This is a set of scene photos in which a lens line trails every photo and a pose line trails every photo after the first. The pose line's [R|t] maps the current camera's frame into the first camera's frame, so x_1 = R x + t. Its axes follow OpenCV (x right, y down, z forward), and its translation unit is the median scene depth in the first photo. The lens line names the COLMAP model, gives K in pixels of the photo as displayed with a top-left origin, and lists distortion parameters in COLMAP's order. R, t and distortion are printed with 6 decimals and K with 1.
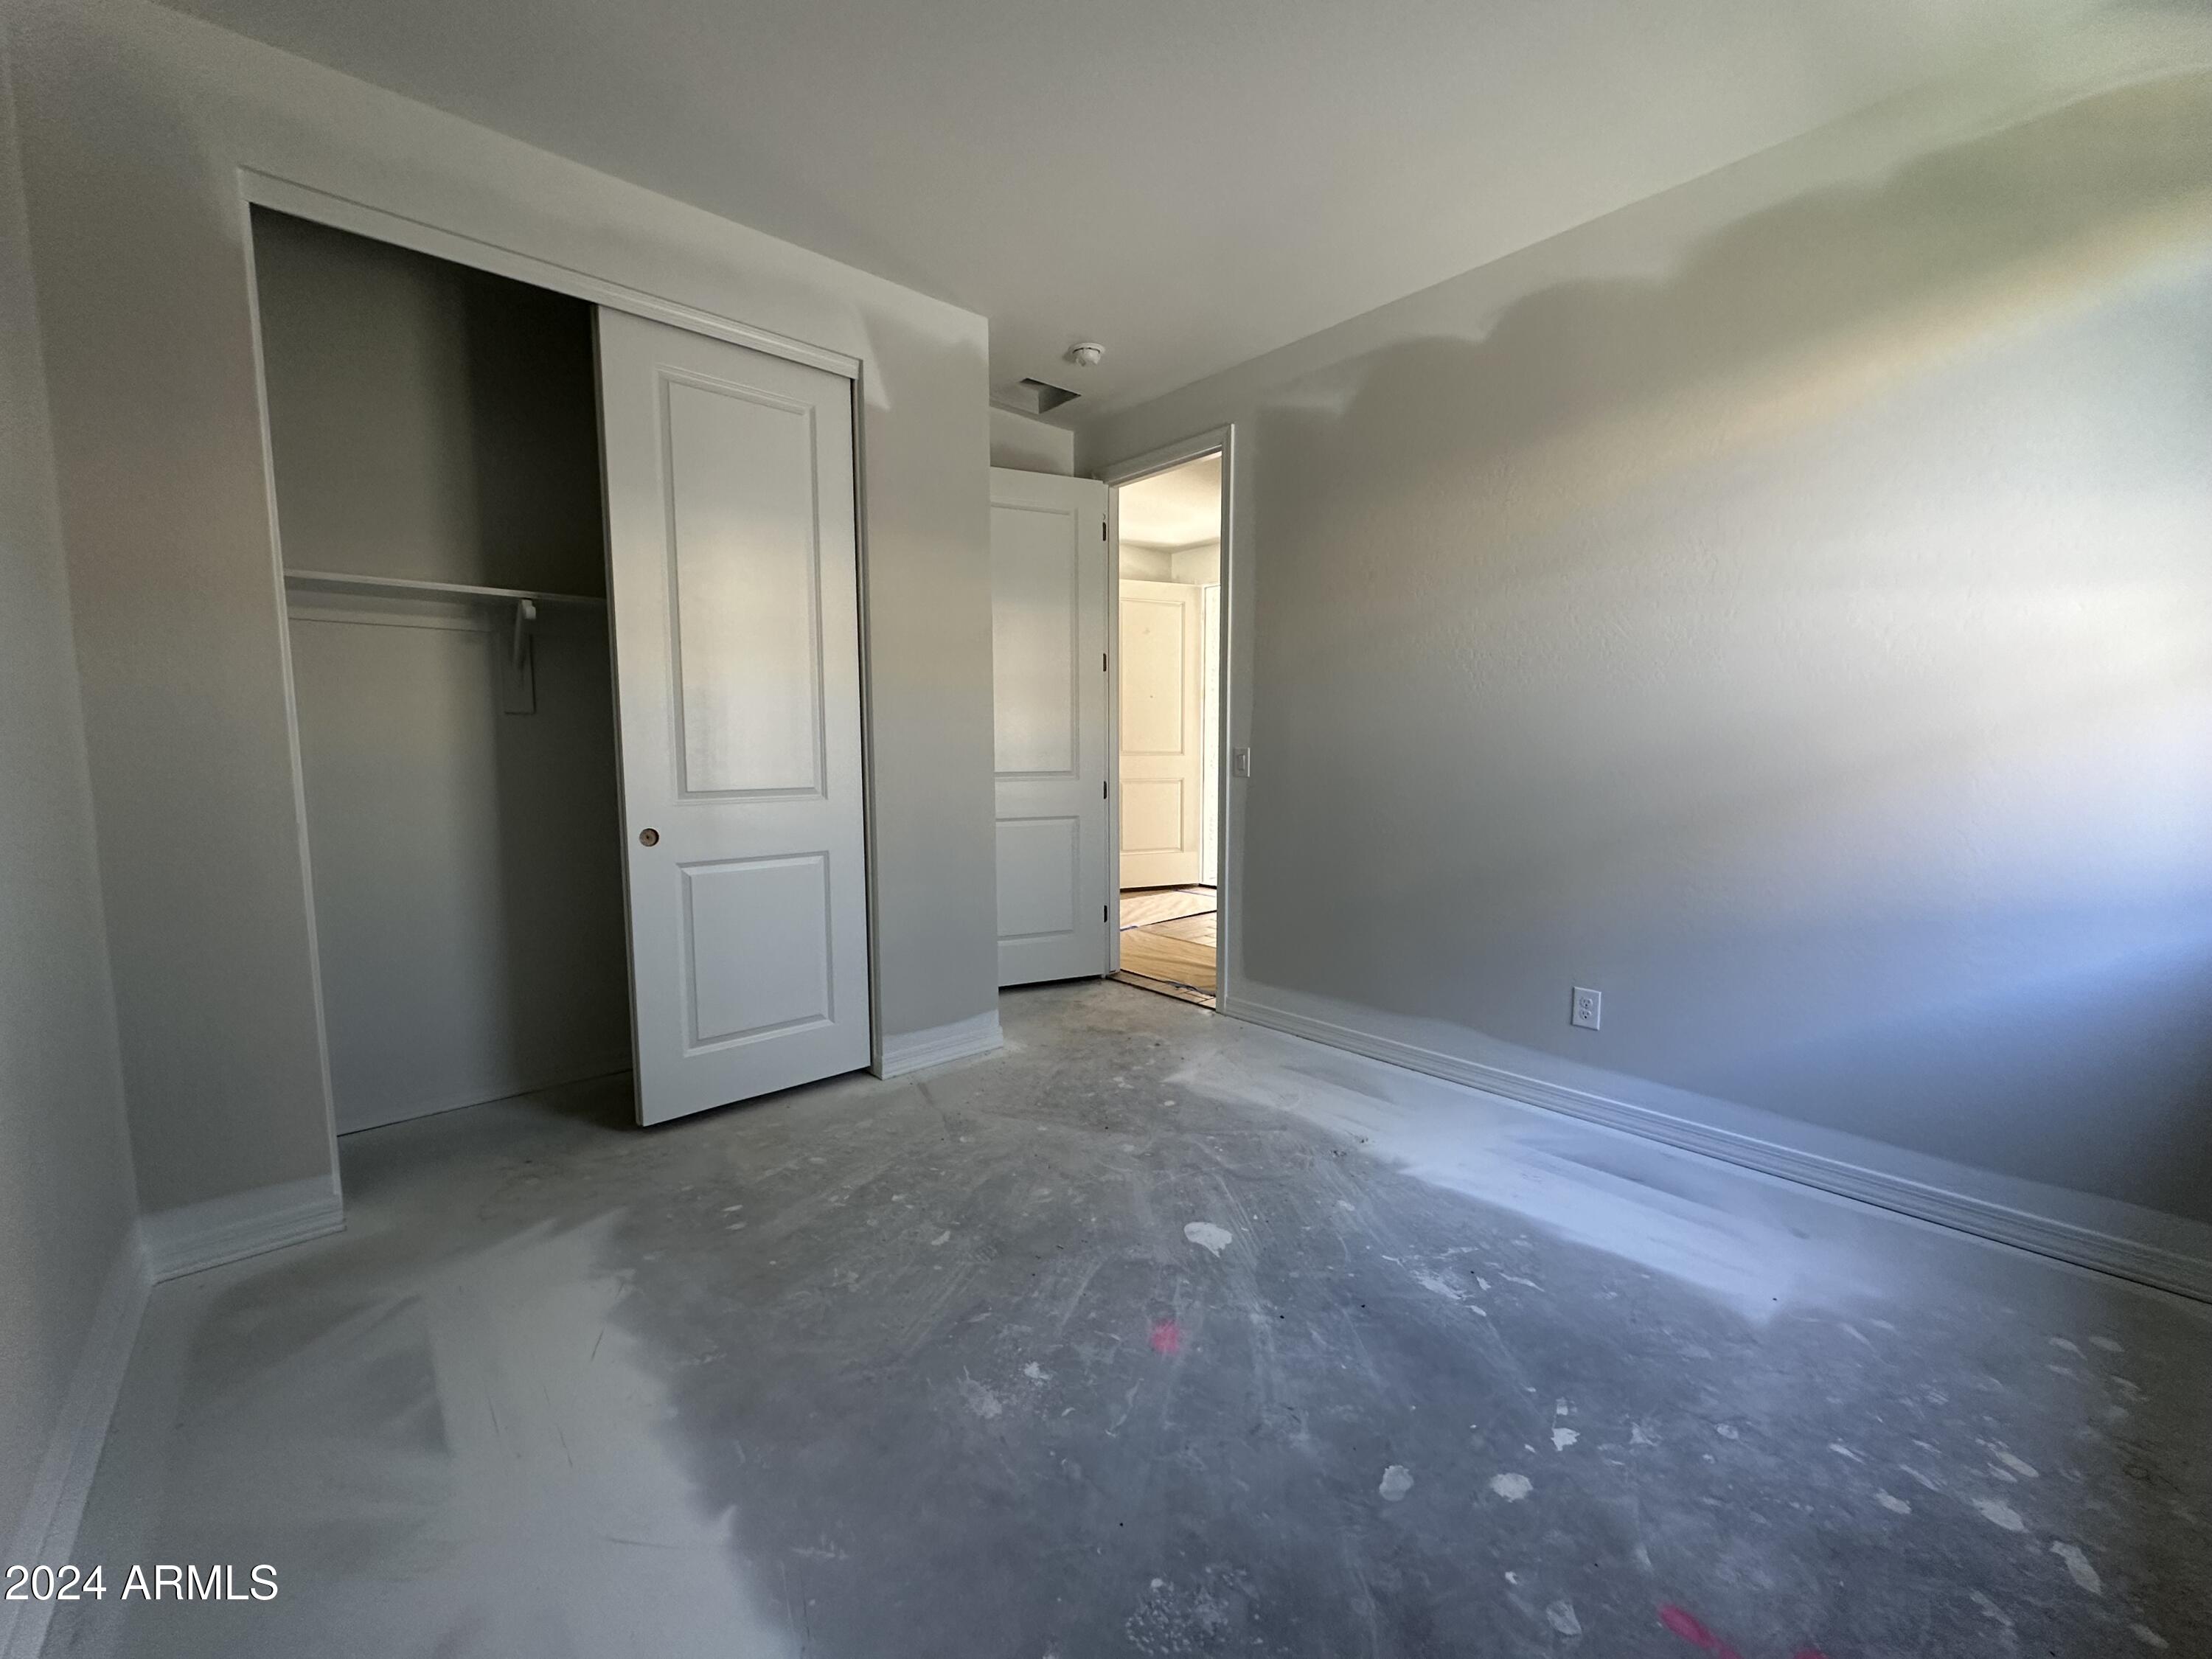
lens RADIAL K [[879.2, 0, 1105.0], [0, 879.2, 827.4], [0, 0, 1]] dist [-0.001974, 0.000481]
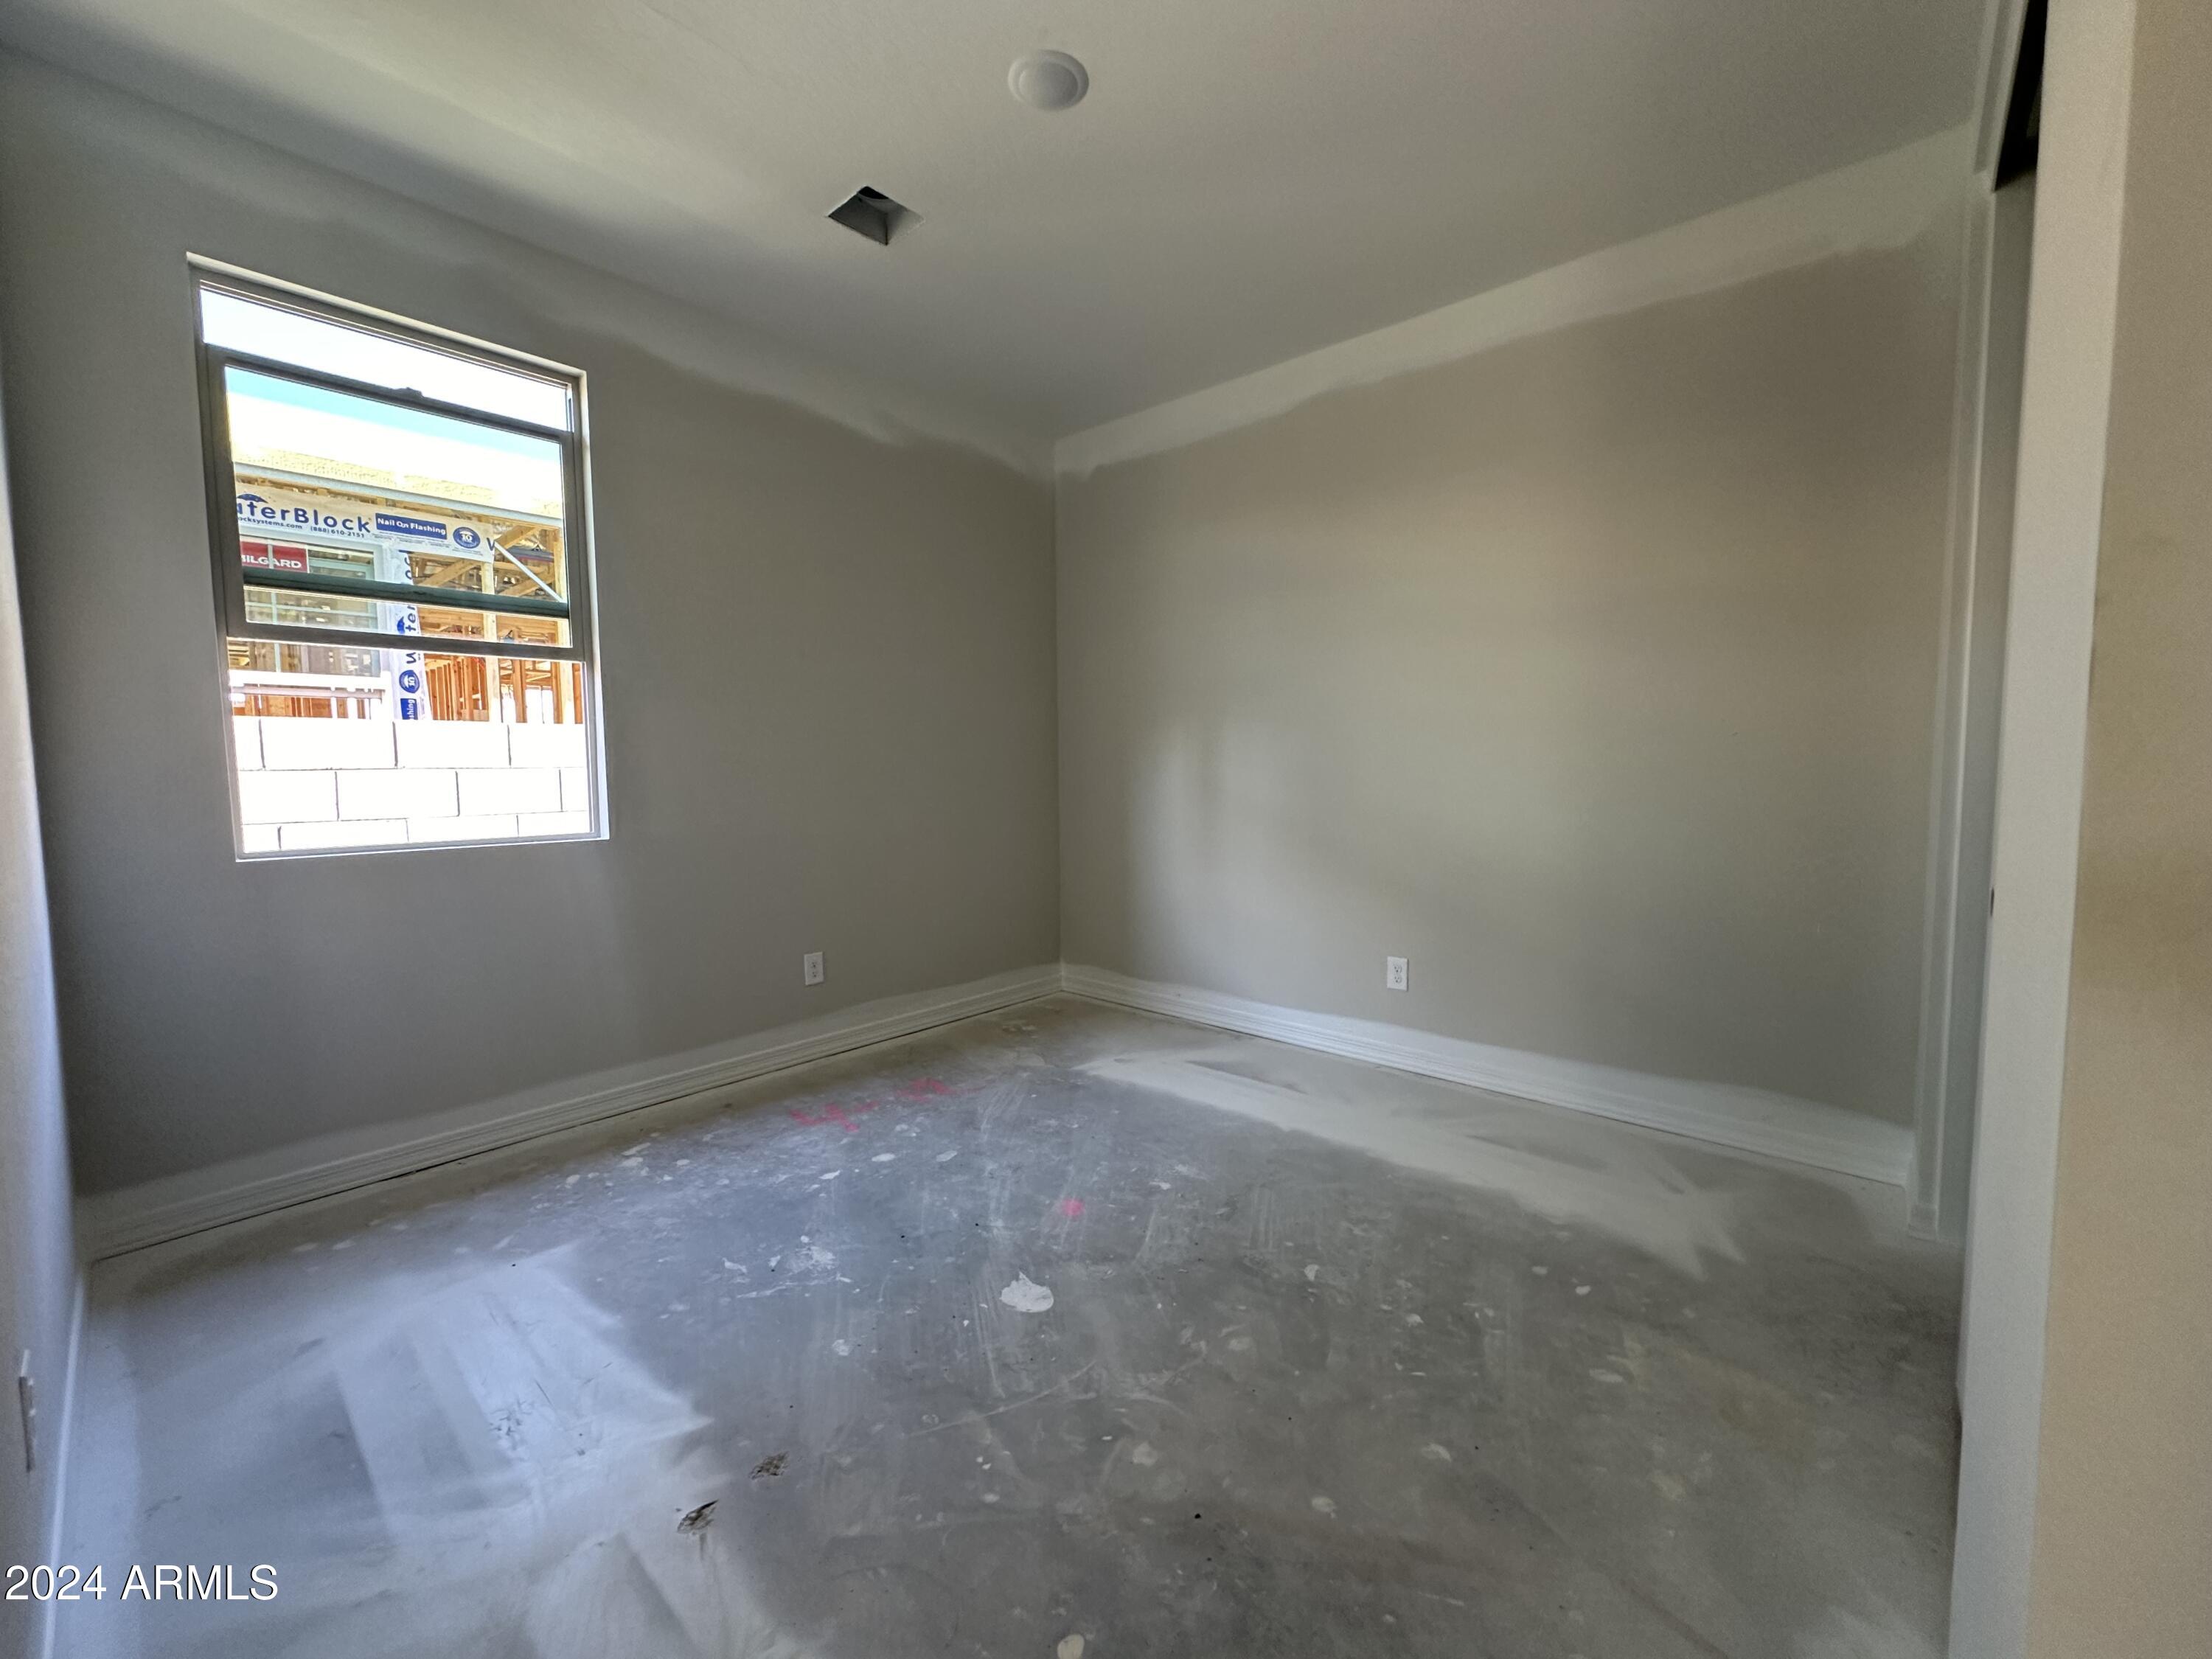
lens RADIAL K [[879.2, 0, 1105.0], [0, 879.2, 827.4], [0, 0, 1]] dist [-0.001974, 0.000481]
pose [[-0.993497, 0.017667, -0.112481, 0.143276], [-0.001386, 0.985939, 0.167100, -0.172832], [0.113851, 0.166170, -0.979503, 1.982783]]
